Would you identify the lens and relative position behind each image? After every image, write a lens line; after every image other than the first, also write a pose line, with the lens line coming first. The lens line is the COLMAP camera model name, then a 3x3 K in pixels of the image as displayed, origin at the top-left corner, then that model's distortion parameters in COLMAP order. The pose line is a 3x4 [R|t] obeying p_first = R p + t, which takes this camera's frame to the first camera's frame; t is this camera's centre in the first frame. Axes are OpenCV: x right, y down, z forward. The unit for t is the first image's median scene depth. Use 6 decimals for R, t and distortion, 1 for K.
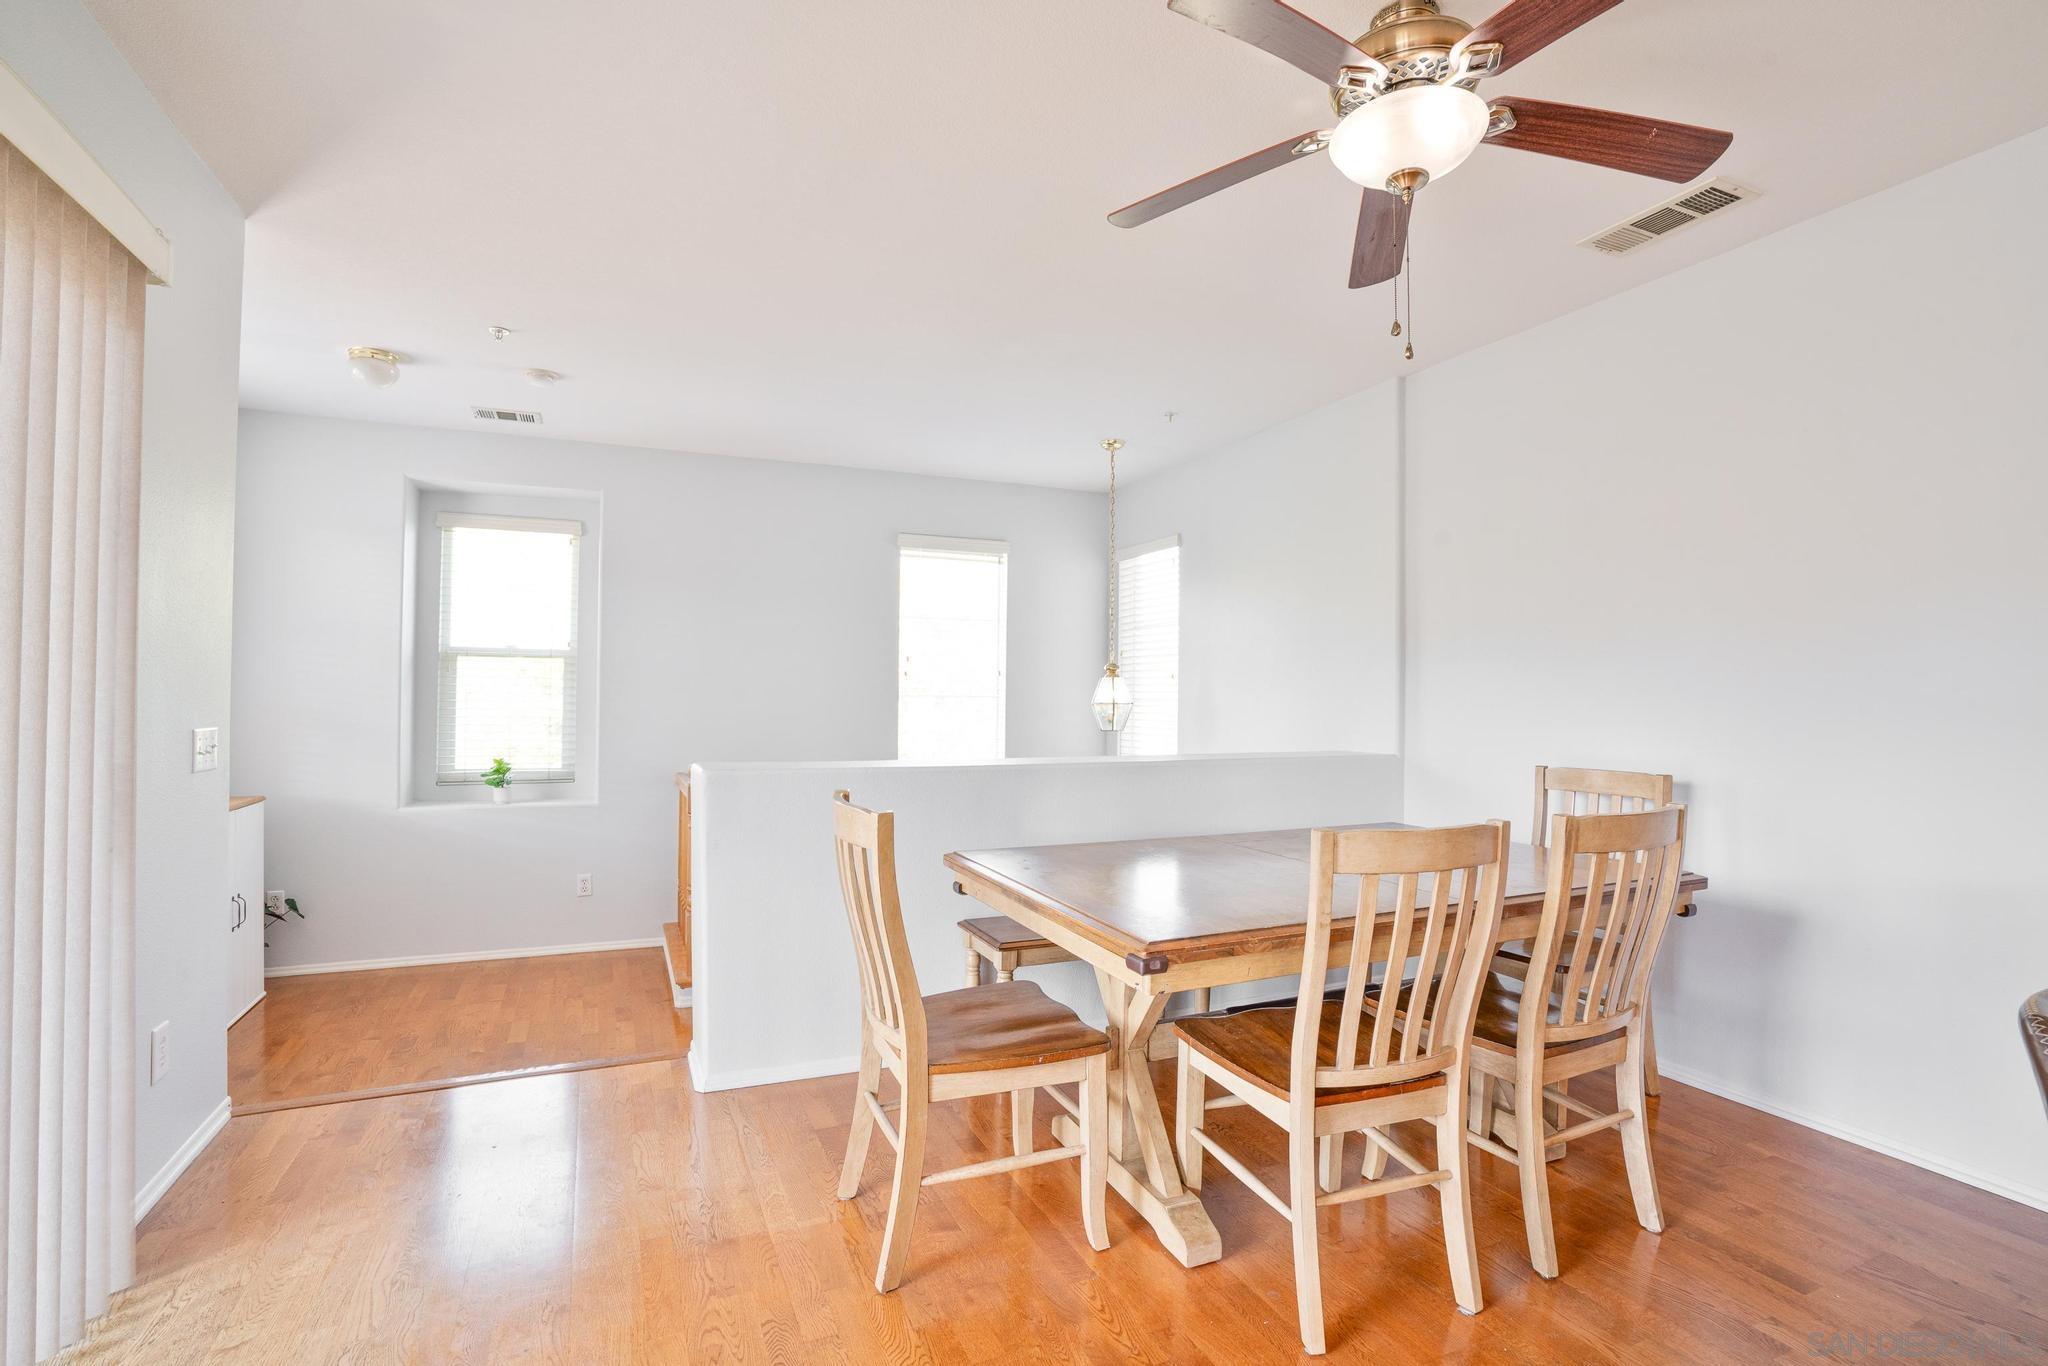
lens RADIAL K [[954.6, 0, 1016.4], [0, 954.6, 681.3], [0, 0, 1]] dist [-0.062054, 0.029882]
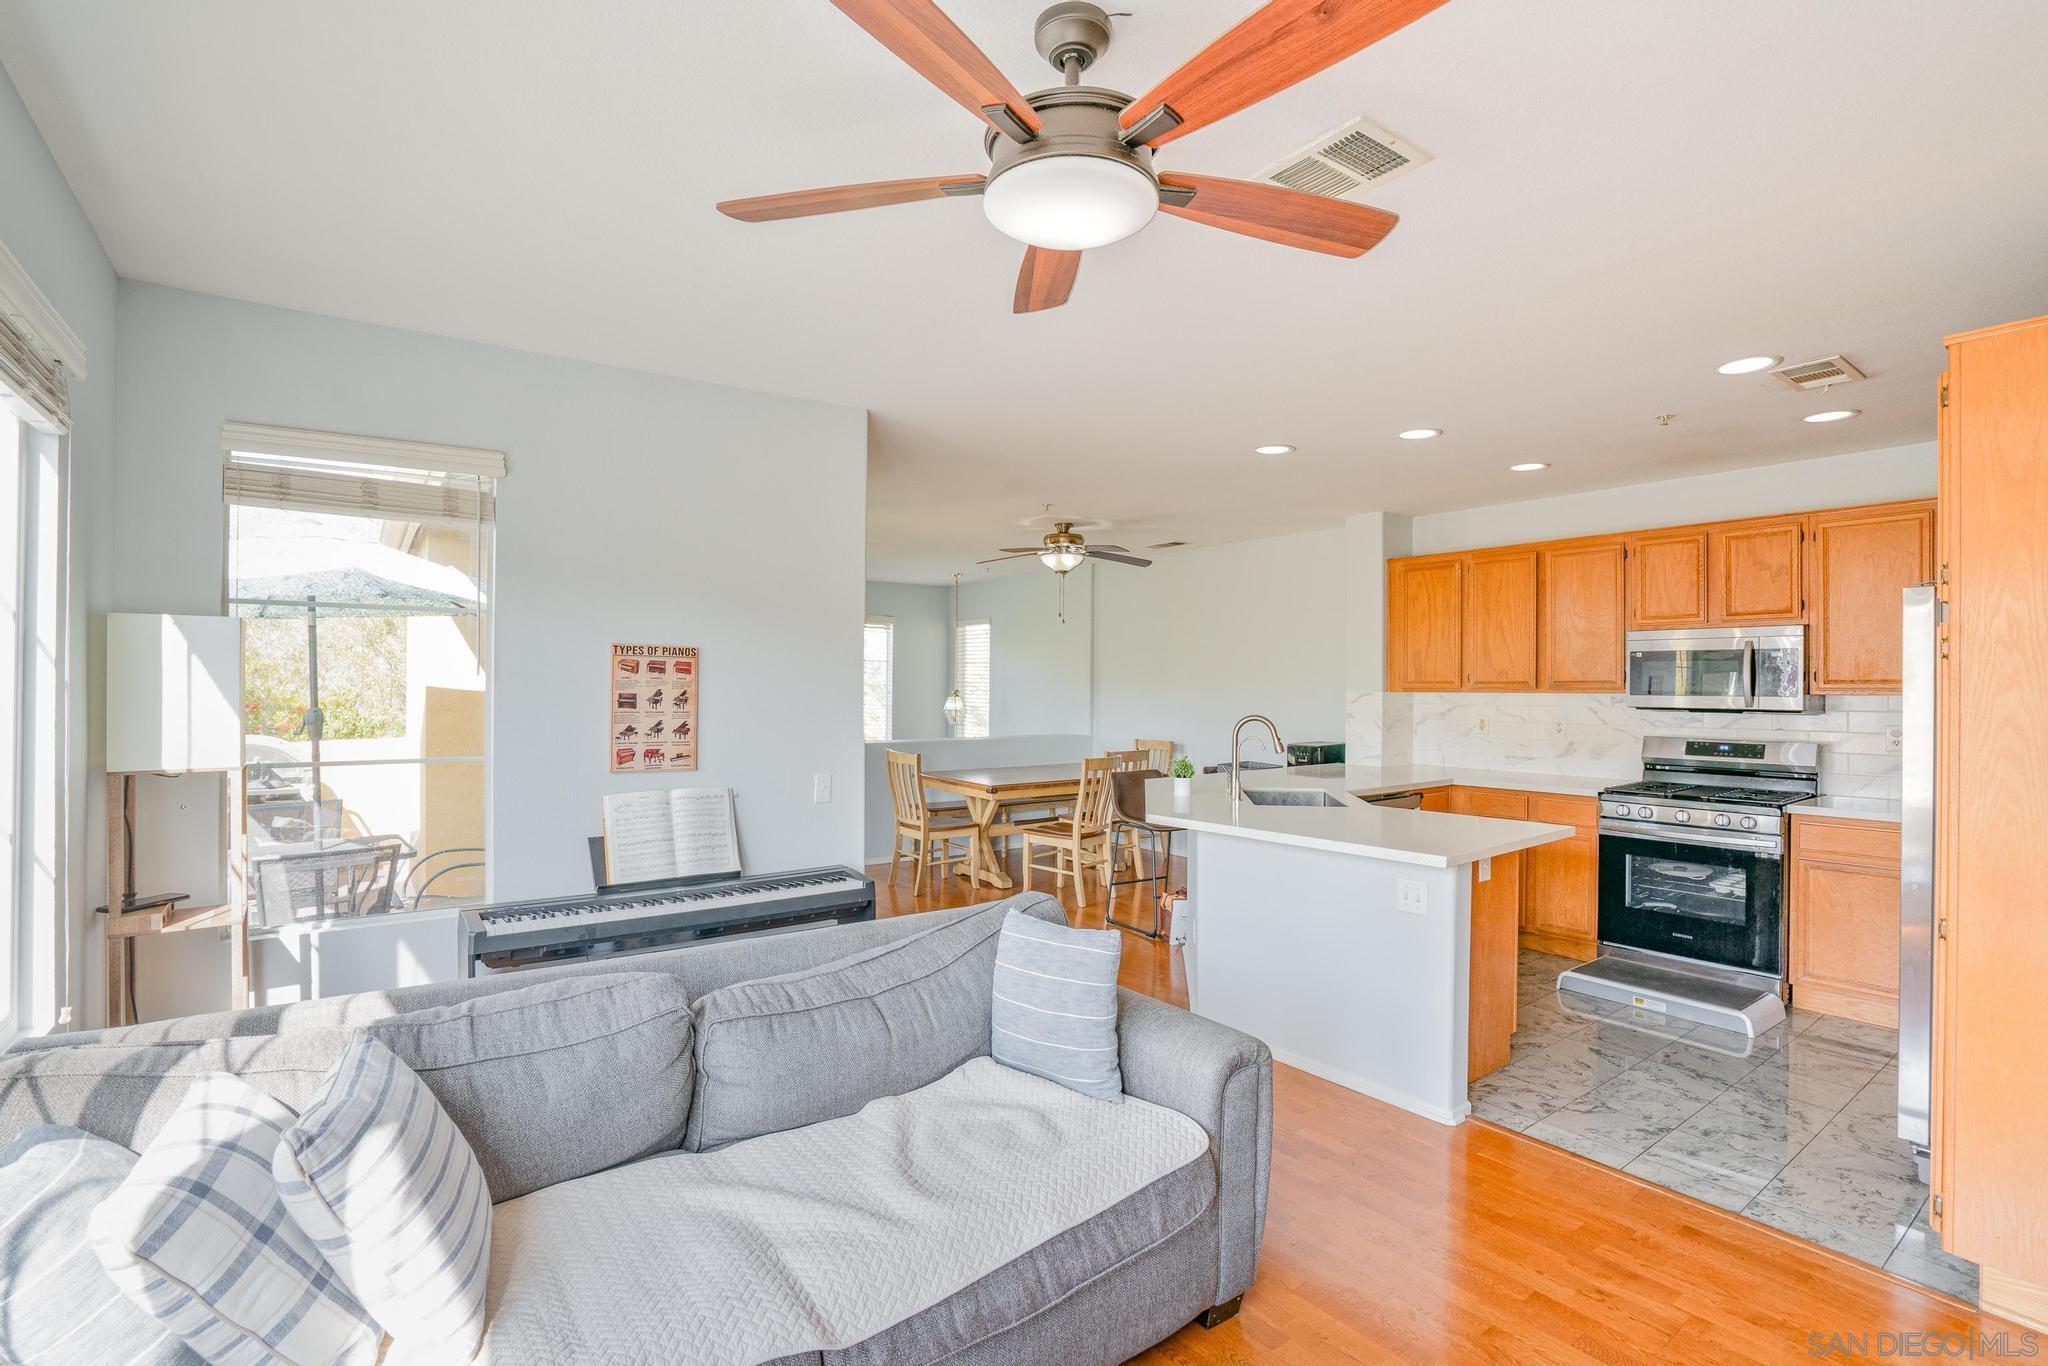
lens RADIAL K [[954.6, 0, 1016.4], [0, 954.6, 681.3], [0, 0, 1]] dist [-0.062054, 0.029882]
pose [[0.976226, -0.003671, 0.216723, -0.179742], [0.000481, 0.999891, 0.014770, -0.058909], [-0.216753, -0.014314, 0.976121, -0.819370]]
